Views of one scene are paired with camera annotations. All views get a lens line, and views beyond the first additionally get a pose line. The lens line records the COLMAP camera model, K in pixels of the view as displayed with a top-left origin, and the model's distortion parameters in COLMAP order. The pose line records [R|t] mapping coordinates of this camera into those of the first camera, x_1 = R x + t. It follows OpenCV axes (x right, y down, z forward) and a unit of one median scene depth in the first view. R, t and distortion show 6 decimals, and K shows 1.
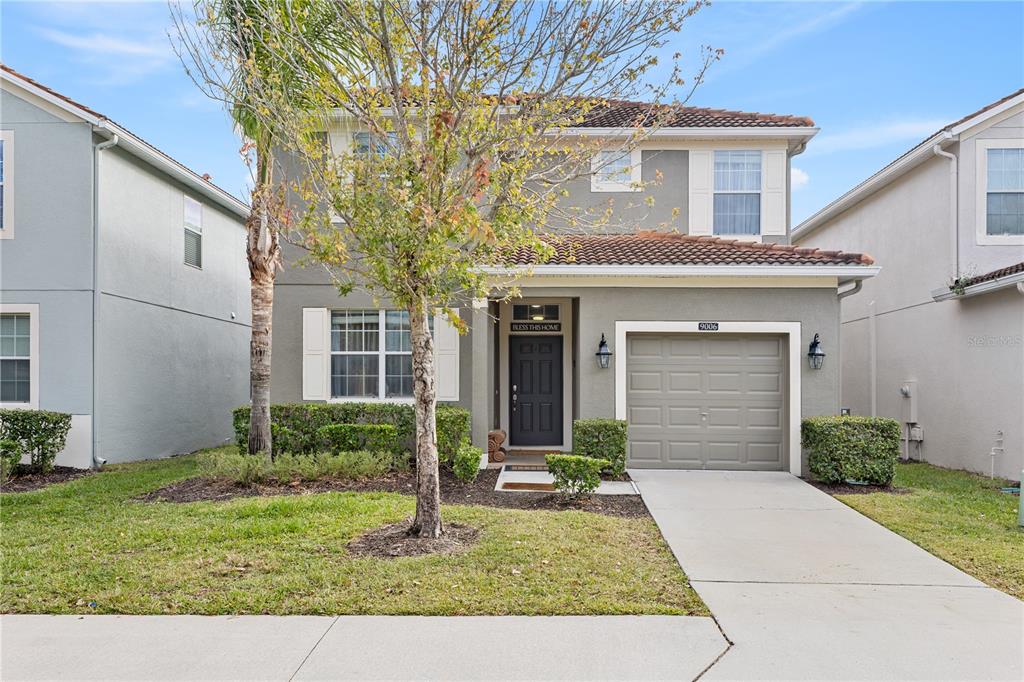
lens RADIAL K [[791.6, 0, 510.8], [0, 791.6, 395.5], [0, 0, 1]] dist [0.016392, 0.004187]
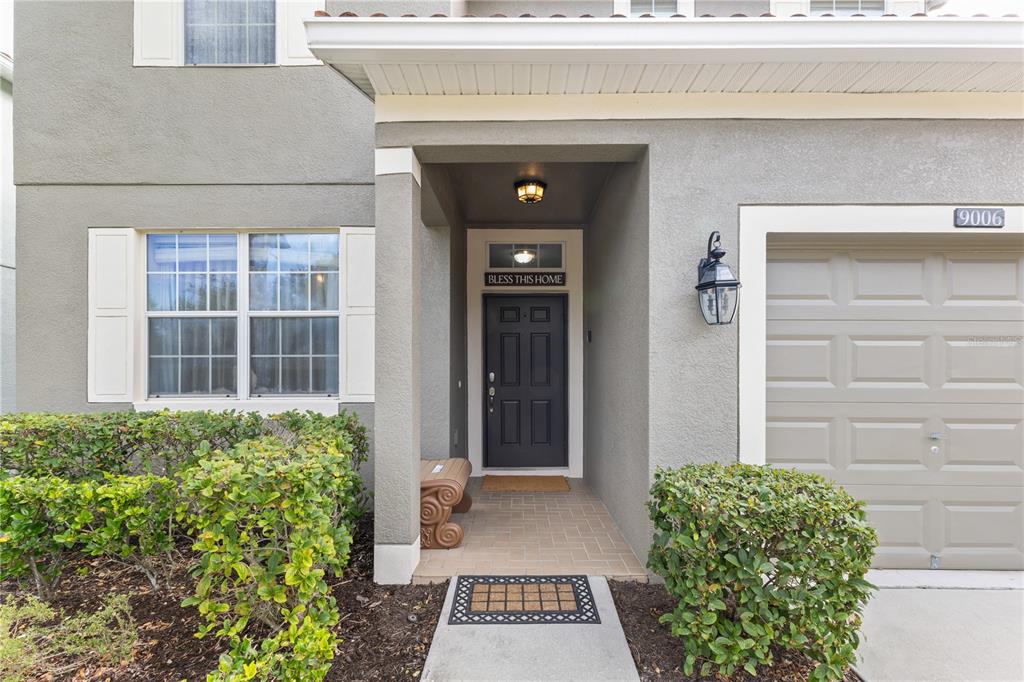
lens RADIAL K [[455.6, 0, 516.9], [0, 455.6, 378.8], [0, 0, 1]] dist [0.003768, 0.000179]
pose [[0.999150, -0.006379, 0.040717, 0.010557], [0.006393, 0.999980, -0.000218, -0.008183], [-0.040715, 0.000478, 0.999171, 0.682891]]
